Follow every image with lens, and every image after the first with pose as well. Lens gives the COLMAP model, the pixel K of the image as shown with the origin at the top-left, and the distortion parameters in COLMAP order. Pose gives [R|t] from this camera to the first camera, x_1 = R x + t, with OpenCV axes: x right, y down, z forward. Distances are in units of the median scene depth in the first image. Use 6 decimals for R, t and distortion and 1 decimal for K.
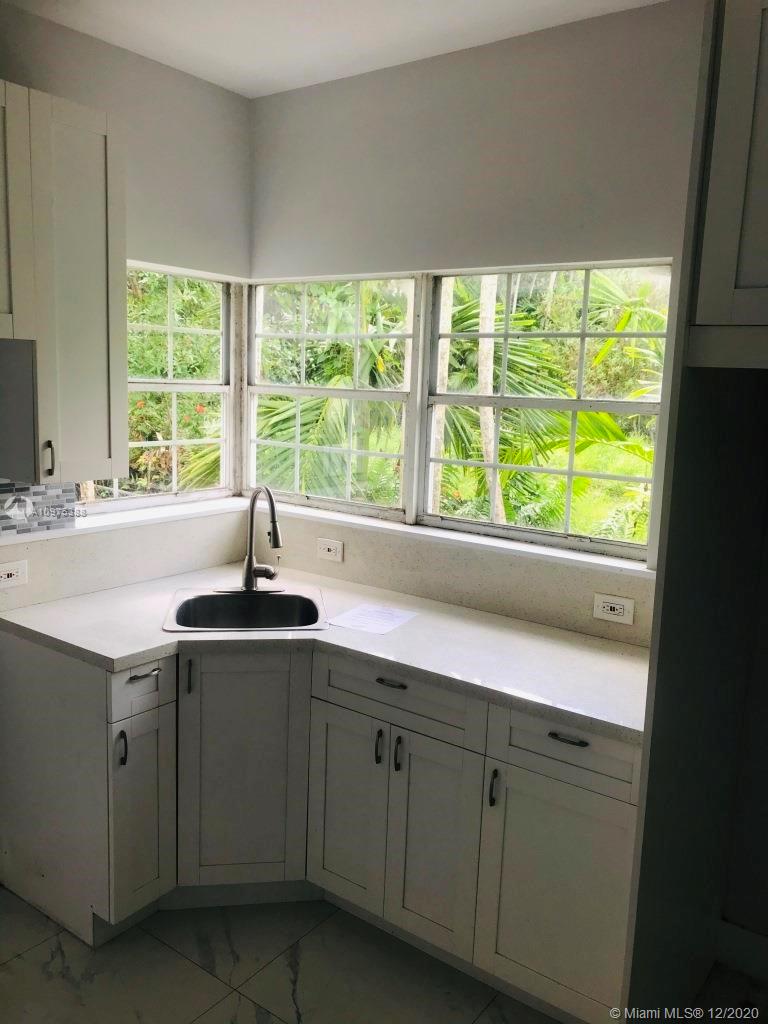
lens RADIAL K [[832.8, 0, 384.0], [0, 832.8, 512.0], [0, 0, 1]] dist [0.014828, 0.000816]
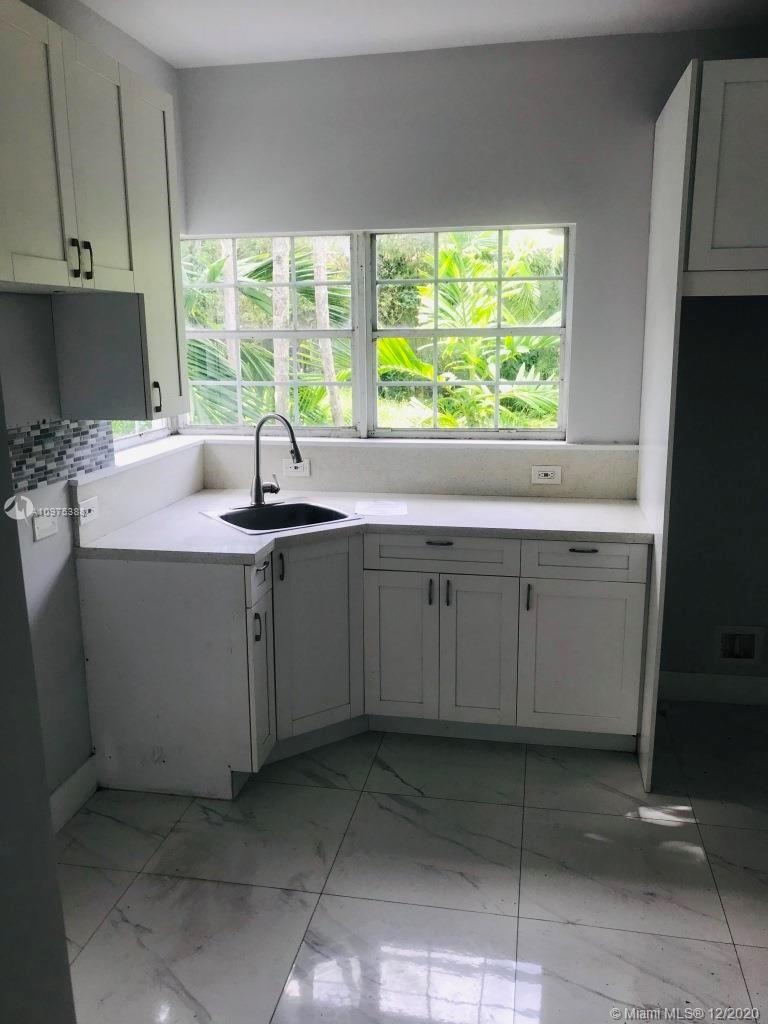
lens RADIAL K [[847.8, 0, 384.0], [0, 847.8, 512.0], [0, 0, 1]] dist [0.034003, -0.012074]
pose [[0.898591, -0.135560, 0.417322, -0.567937], [0.111871, 0.990429, 0.080841, 0.030119], [-0.424287, -0.025956, 0.905156, -0.184494]]
